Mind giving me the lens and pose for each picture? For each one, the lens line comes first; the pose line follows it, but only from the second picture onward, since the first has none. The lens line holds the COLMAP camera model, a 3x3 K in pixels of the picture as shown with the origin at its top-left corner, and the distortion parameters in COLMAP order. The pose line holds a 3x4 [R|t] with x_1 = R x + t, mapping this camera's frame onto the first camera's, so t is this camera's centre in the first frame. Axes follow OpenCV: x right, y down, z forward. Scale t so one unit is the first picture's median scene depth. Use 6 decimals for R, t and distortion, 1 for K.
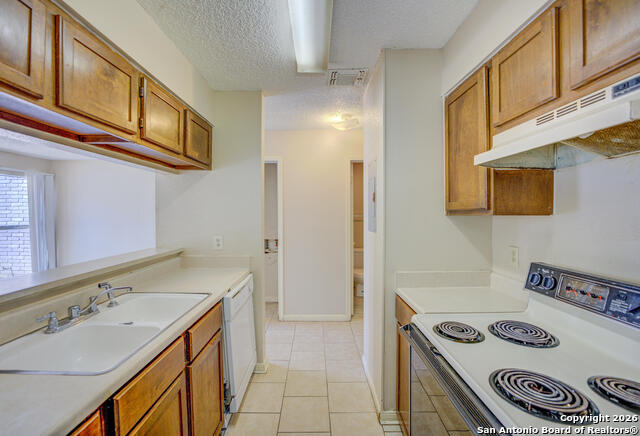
lens RADIAL K [[267.9, 0, 320.0], [0, 267.9, 218.0], [0, 0, 1]] dist [-0.000033, -0.000004]
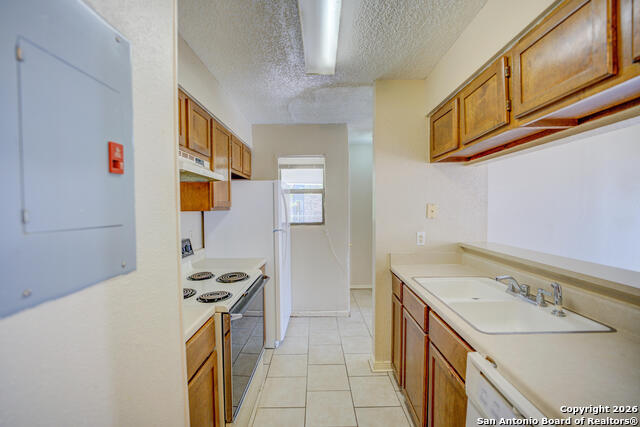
lens RADIAL K [[262.0, 0, 320.0], [0, 262.0, 213.5], [0, 0, 1]] dist [-0.000186, 0.000068]
pose [[-0.999867, 0.014279, 0.007854, -0.036884], [0.014602, 0.998980, 0.042738, -0.043412], [-0.007236, 0.042847, -0.999055, 2.085903]]
